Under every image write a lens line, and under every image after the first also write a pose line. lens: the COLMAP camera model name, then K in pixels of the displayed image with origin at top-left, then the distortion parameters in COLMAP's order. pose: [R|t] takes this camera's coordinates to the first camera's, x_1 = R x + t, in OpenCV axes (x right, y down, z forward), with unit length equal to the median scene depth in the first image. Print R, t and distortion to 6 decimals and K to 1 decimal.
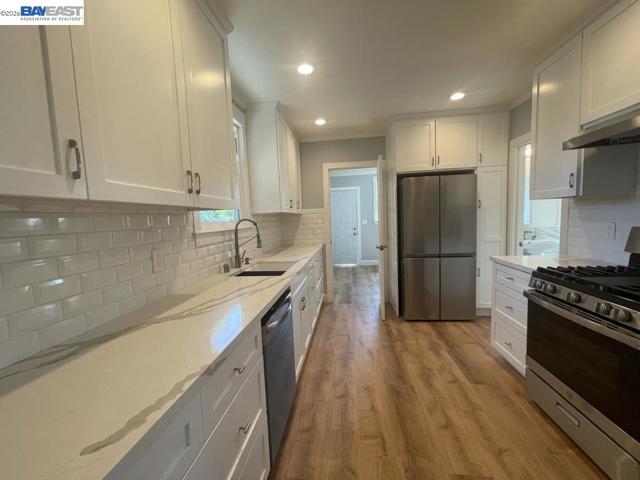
lens RADIAL K [[261.3, 0, 317.2], [0, 261.3, 241.0], [0, 0, 1]] dist [-0.002360, 0.000570]
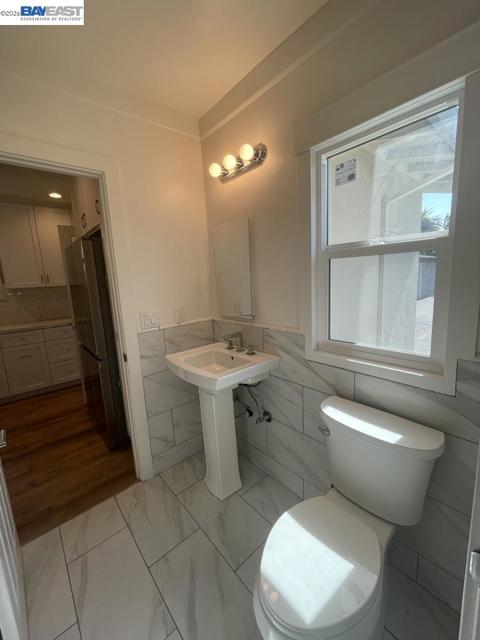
lens RADIAL K [[261.3, 0, 240.0], [0, 261.3, 320.0], [0, 0, 1]] dist [-0.002360, 0.000570]
pose [[0.740261, 0.117817, -0.661916, 1.472355], [-0.039959, 0.990495, 0.131613, -0.163740], [0.671131, -0.070978, 0.737933, 0.854752]]
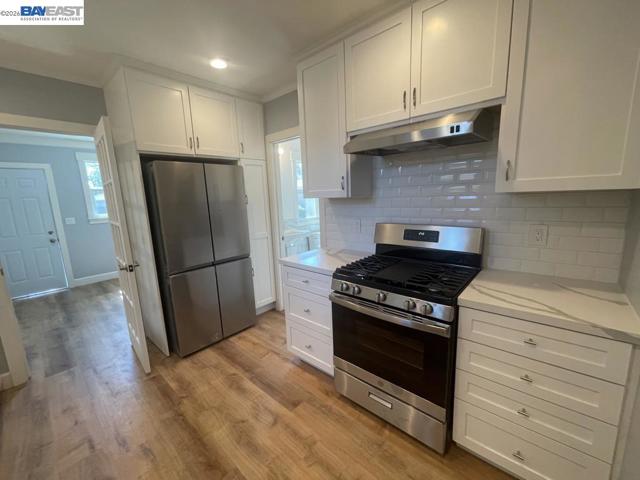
lens RADIAL K [[261.3, 0, 317.2], [0, 261.3, 241.0], [0, 0, 1]] dist [-0.002360, 0.000570]
pose [[0.572820, -0.122875, 0.810419, 0.002240], [0.088106, 0.992202, 0.088162, -0.064666], [-0.814932, 0.020902, 0.579179, 0.307709]]
